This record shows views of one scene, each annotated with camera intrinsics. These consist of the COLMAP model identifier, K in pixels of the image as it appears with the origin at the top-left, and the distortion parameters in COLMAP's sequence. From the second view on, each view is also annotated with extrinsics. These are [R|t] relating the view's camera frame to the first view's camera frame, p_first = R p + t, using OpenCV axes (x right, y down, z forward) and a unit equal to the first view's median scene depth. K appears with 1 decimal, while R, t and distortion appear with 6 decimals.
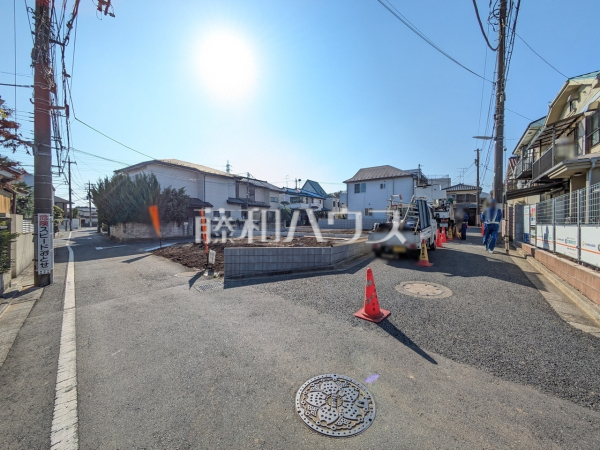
lens RADIAL K [[238.8, 0, 302.2], [0, 238.8, 225.9], [0, 0, 1]] dist [0.002650, 0.000284]
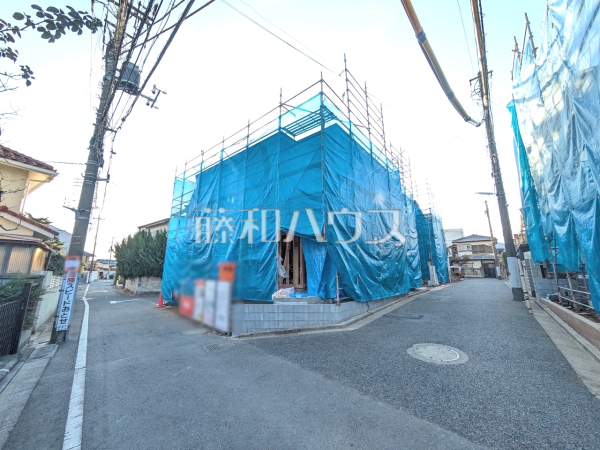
lens RADIAL K [[238.9, 0, 300.0], [0, 238.9, 225.0], [0, 0, 1]] dist [0.001451, -0.000018]
pose [[0.998446, -0.012534, -0.054295, 0.007980], [0.000631, 0.976854, -0.213908, -0.012268], [0.055719, 0.213541, 0.975344, -0.026944]]
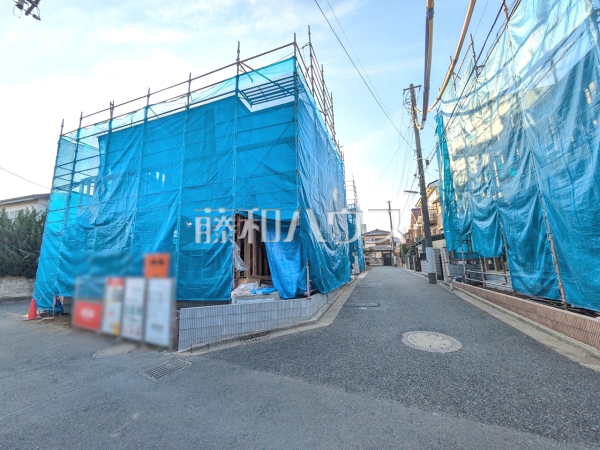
lens RADIAL K [[237.6, 0, 300.0], [0, 237.6, 225.0], [0, 0, 1]] dist [0.000808, 0.000403]
pose [[0.956035, 0.022631, 0.292377, -0.108878], [0.030760, 0.983779, -0.176730, -0.014277], [-0.291634, 0.177954, 0.939831, 0.073899]]
